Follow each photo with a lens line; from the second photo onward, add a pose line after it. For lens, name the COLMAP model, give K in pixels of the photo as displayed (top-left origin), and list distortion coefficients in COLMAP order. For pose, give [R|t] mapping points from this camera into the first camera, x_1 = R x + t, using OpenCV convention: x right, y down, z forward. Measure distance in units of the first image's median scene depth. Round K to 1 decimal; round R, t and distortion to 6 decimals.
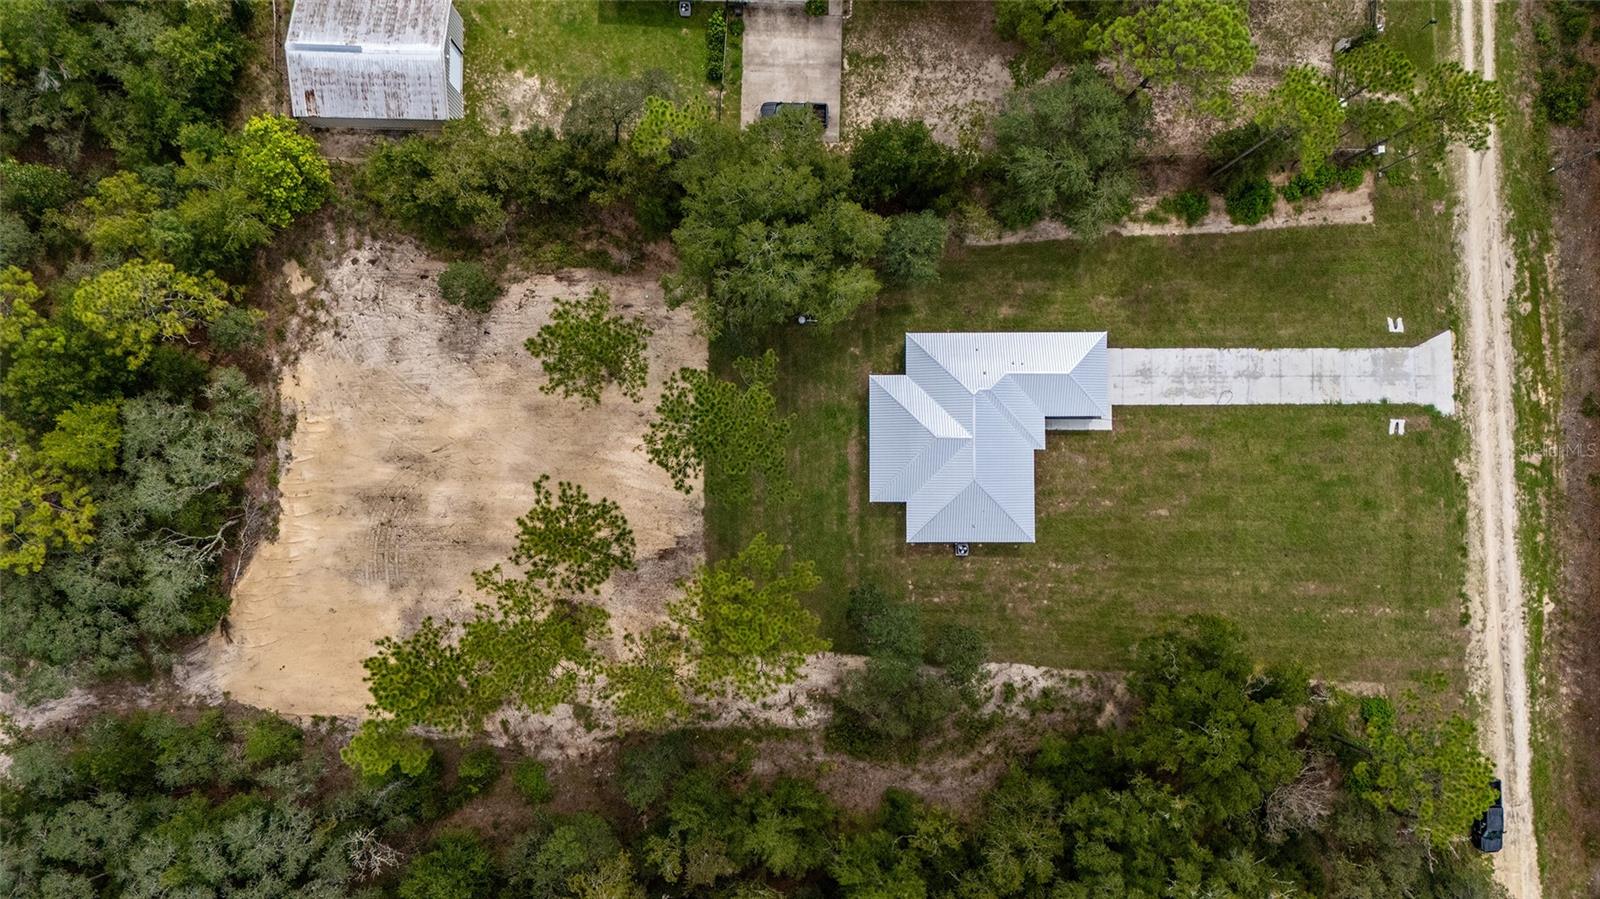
lens RADIAL K [[1171.1, 0, 800.0], [0, 1171.1, 449.5], [0, 0, 1]] dist [0.057929, -0.058234]
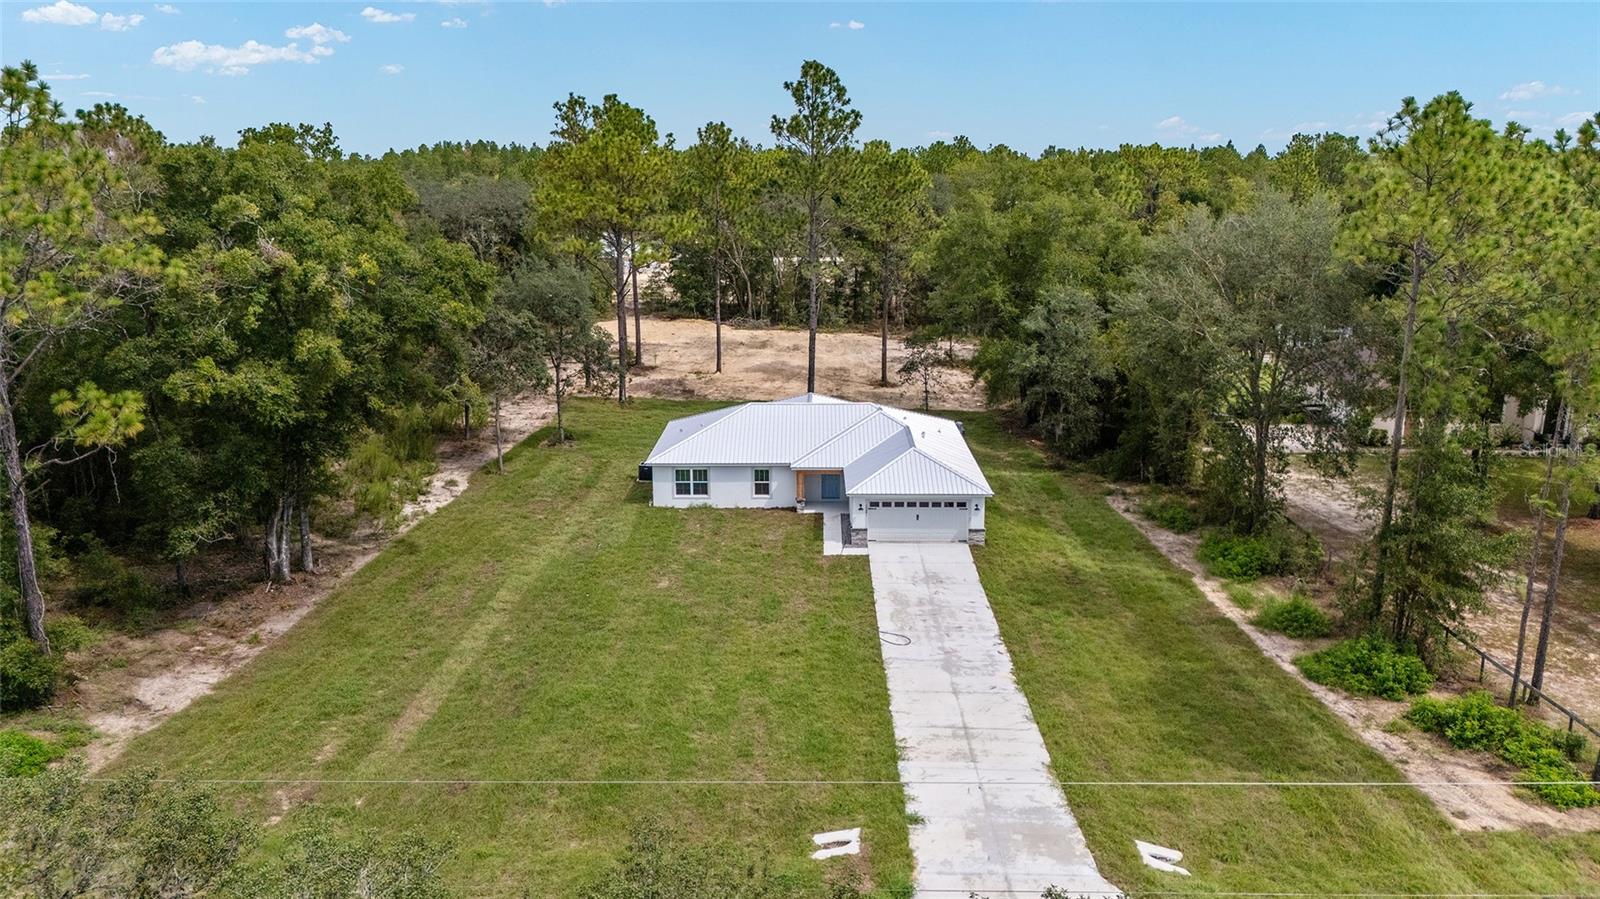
lens RADIAL K [[1171.1, 0, 800.0], [0, 1171.1, 449.5], [0, 0, 1]] dist [0.057929, -0.058234]
pose [[-0.016433, 0.219767, -0.975414, 0.786270], [-0.999825, 0.005066, 0.017986, -0.015625], [0.008894, 0.975539, 0.219645, 0.827443]]
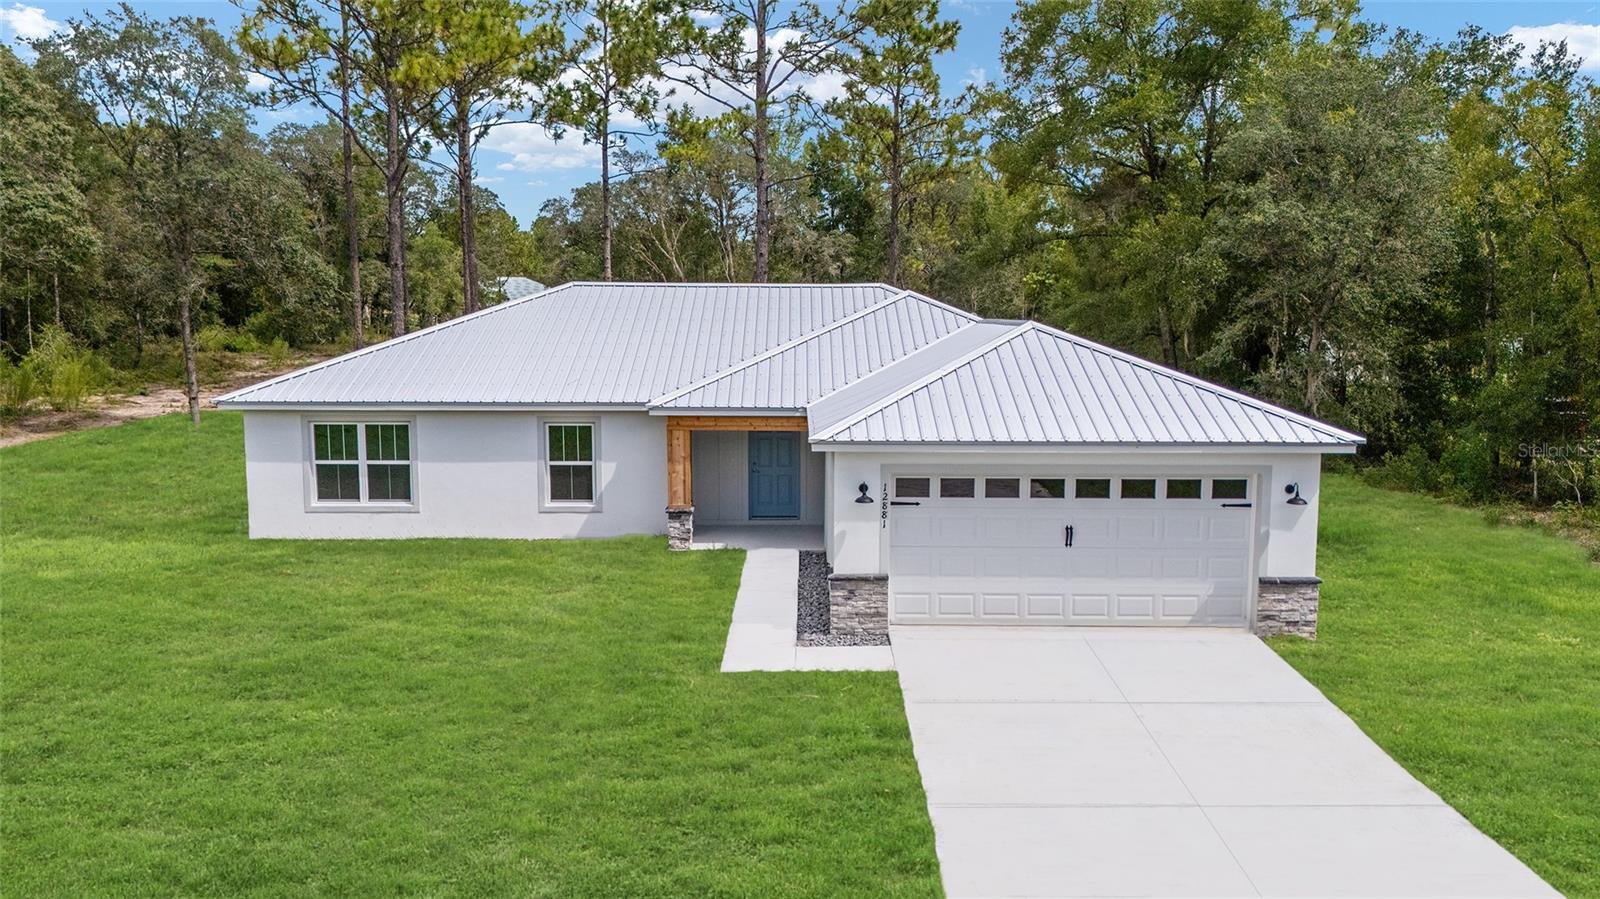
lens RADIAL K [[1171.1, 0, 800.0], [0, 1171.1, 449.5], [0, 0, 1]] dist [0.057929, -0.058234]
pose [[-0.002516, 0.103651, -0.994610, 0.400977], [-0.999994, 0.001958, 0.002734, -0.026400], [0.002231, 0.994612, 0.103646, 0.954669]]
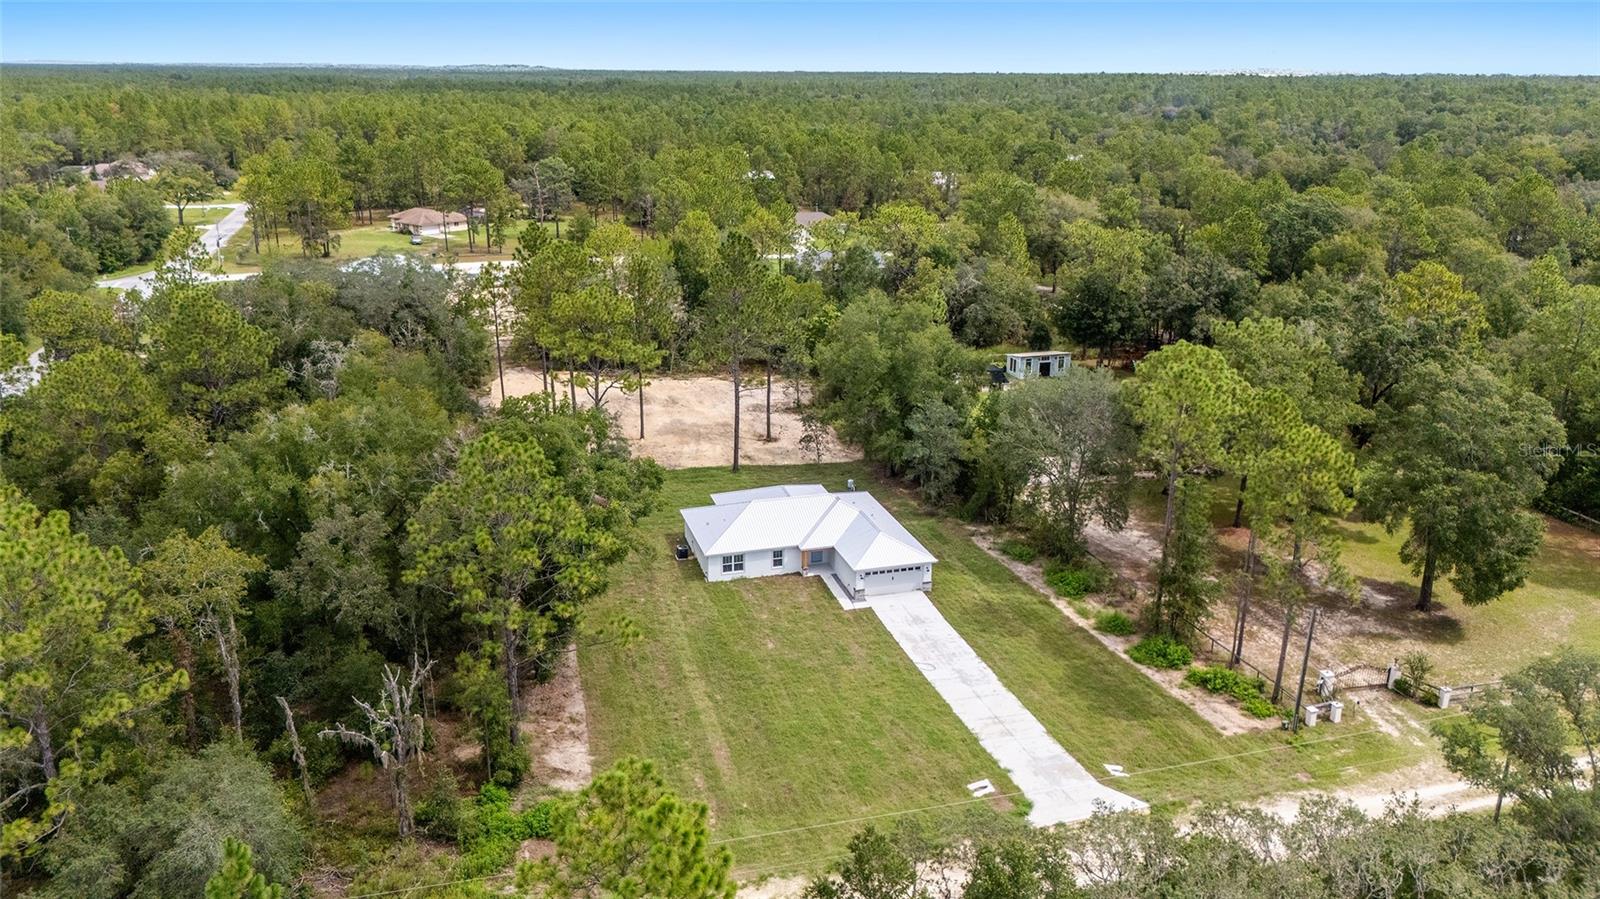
lens RADIAL K [[1171.1, 0, 800.0], [0, 1171.1, 449.5], [0, 0, 1]] dist [0.057929, -0.058234]
pose [[0.279672, 0.283604, -0.917253, 1.032706], [-0.960094, 0.084395, -0.266641, 0.241305], [0.001792, 0.955220, 0.295889, 0.617640]]
